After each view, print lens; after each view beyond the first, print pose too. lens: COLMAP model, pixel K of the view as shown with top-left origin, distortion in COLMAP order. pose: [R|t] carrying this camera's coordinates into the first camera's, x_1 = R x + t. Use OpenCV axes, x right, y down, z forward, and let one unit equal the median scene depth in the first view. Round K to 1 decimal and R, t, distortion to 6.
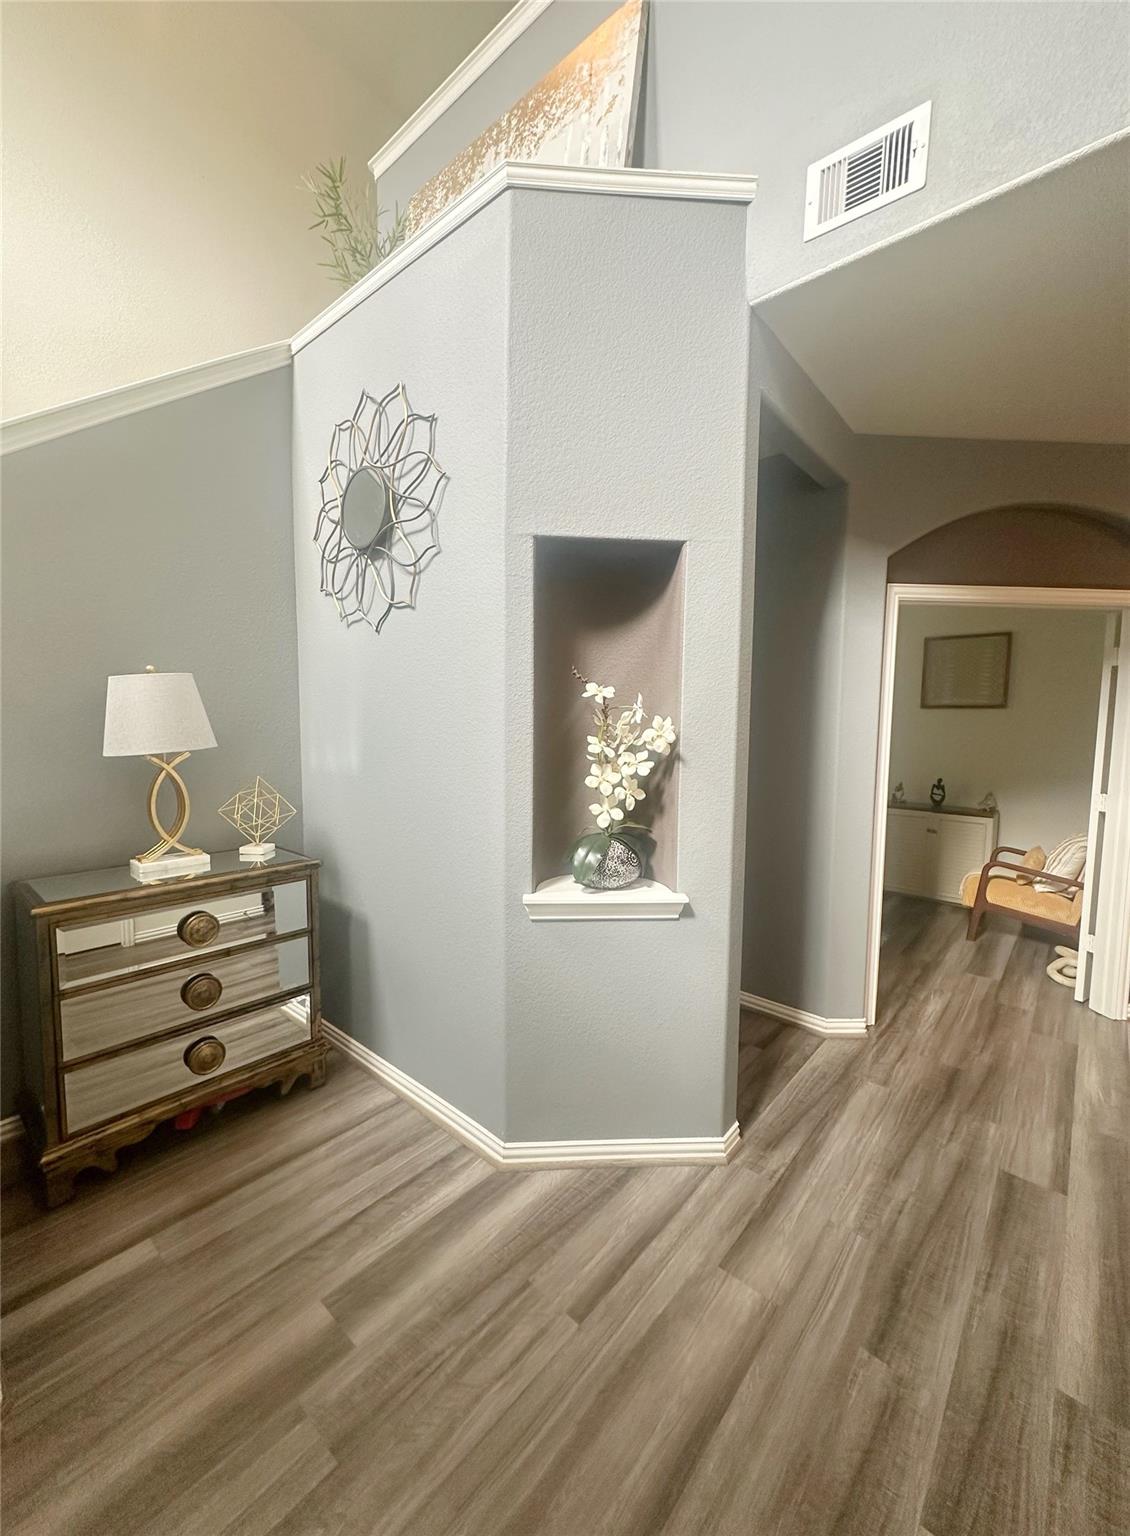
lens RADIAL K [[610.0, 0, 565.0], [0, 610.0, 768.0], [0, 0, 1]] dist [0.000598, 0.000188]
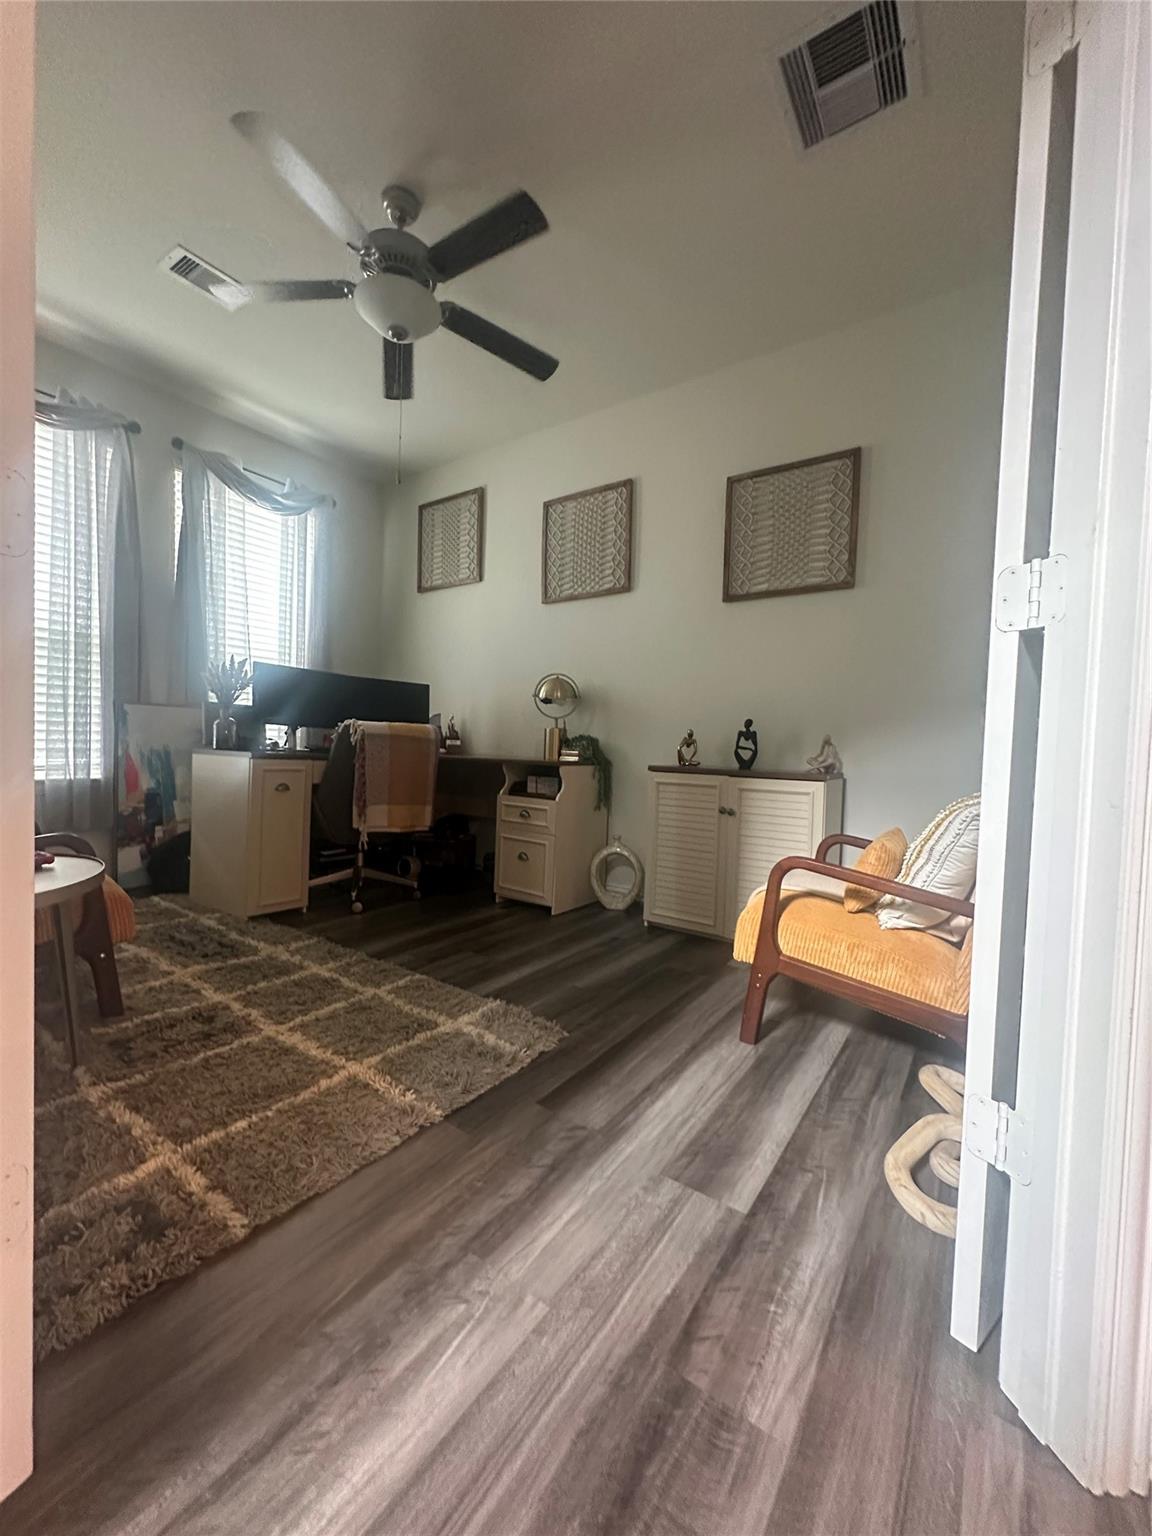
lens RADIAL K [[617.0, 0, 582.6], [0, 617.0, 766.4], [0, 0, 1]] dist [-0.001376, 0.000823]
pose [[0.992870, 0.017993, 0.117835, 0.131590], [-0.012599, 0.998845, -0.046367, 0.028971], [-0.118533, 0.044552, 0.991950, 0.152399]]
